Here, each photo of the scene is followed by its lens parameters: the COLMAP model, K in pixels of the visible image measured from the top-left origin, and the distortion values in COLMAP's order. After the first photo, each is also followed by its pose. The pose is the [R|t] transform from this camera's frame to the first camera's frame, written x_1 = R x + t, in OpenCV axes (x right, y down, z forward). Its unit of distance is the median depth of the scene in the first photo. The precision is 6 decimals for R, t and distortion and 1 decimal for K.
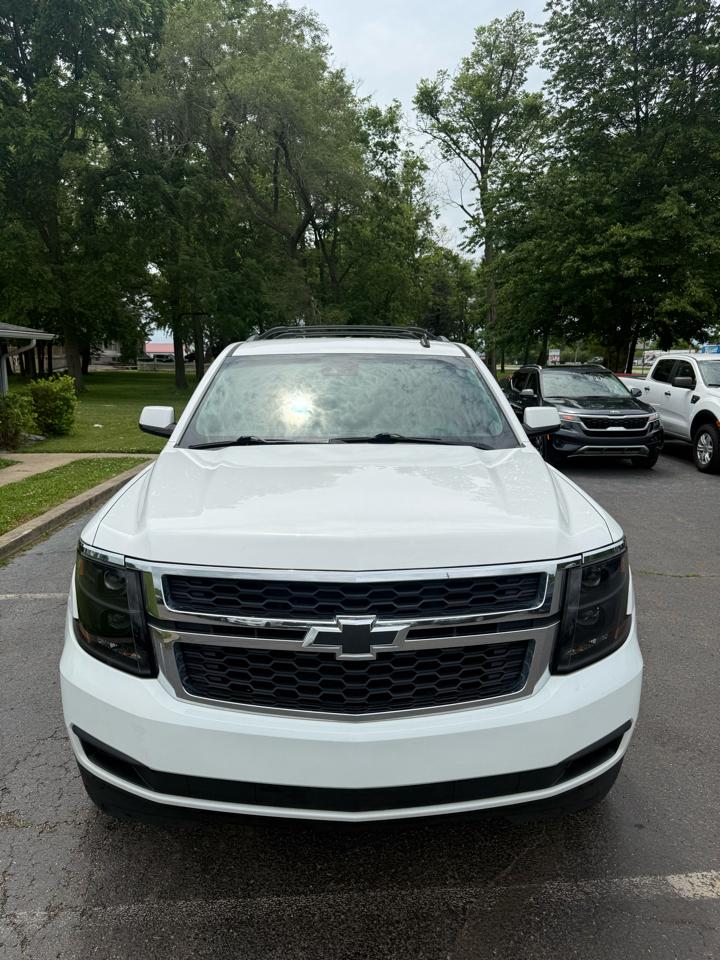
lens RADIAL K [[709.1, 0, 386.2], [0, 709.1, 472.0], [0, 0, 1]] dist [0.075214, -0.066807]
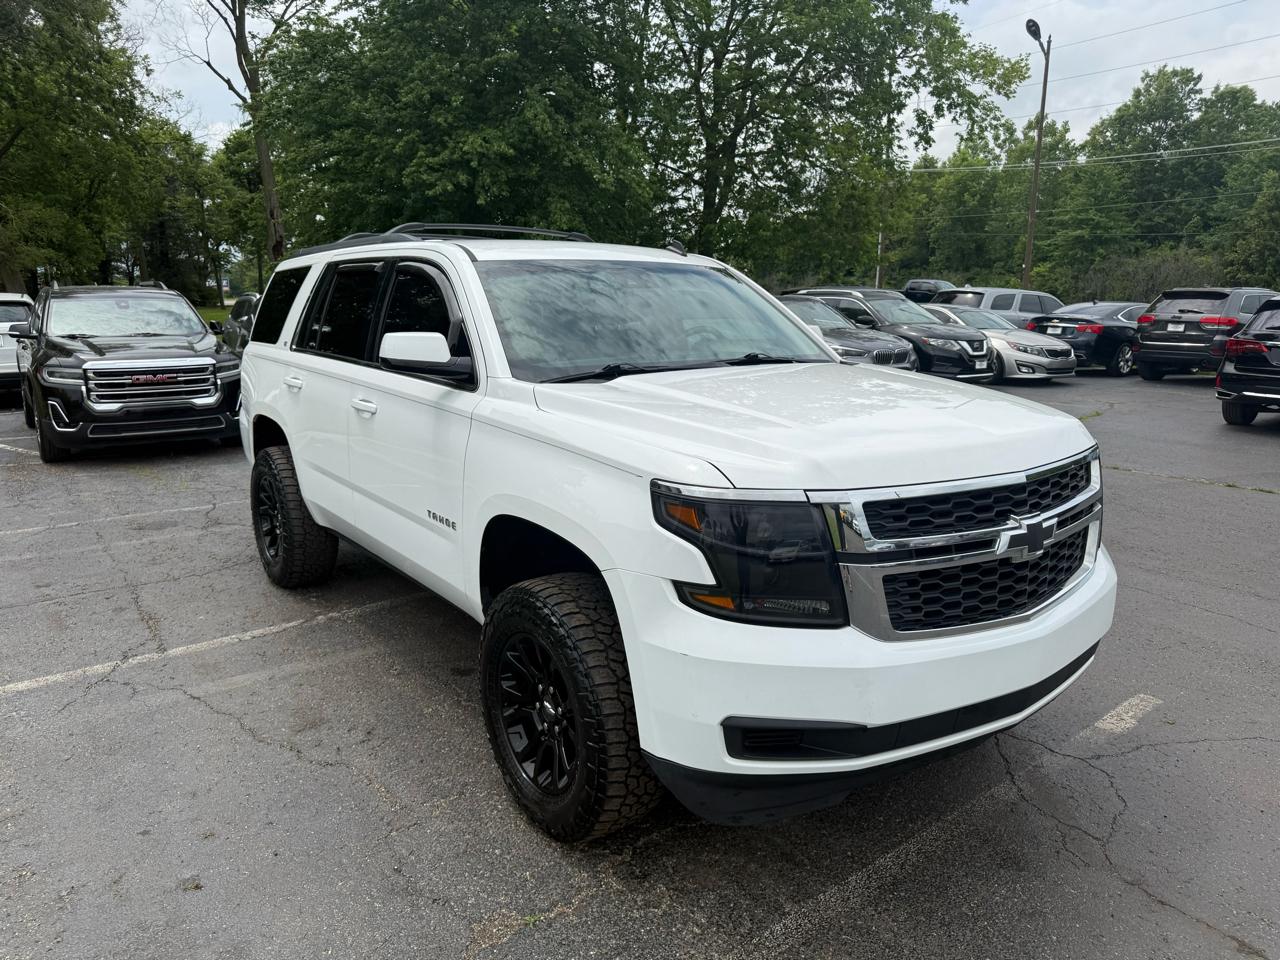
lens RADIAL K [[951.3, 0, 637.5], [0, 951.3, 476.4], [0, 0, 1]] dist [0.059633, -0.072662]
pose [[0.798958, -0.106681, 0.591849, -1.001260], [0.090967, 0.994255, 0.056415, 0.018889], [-0.594467, 0.008765, 0.804072, 0.200527]]
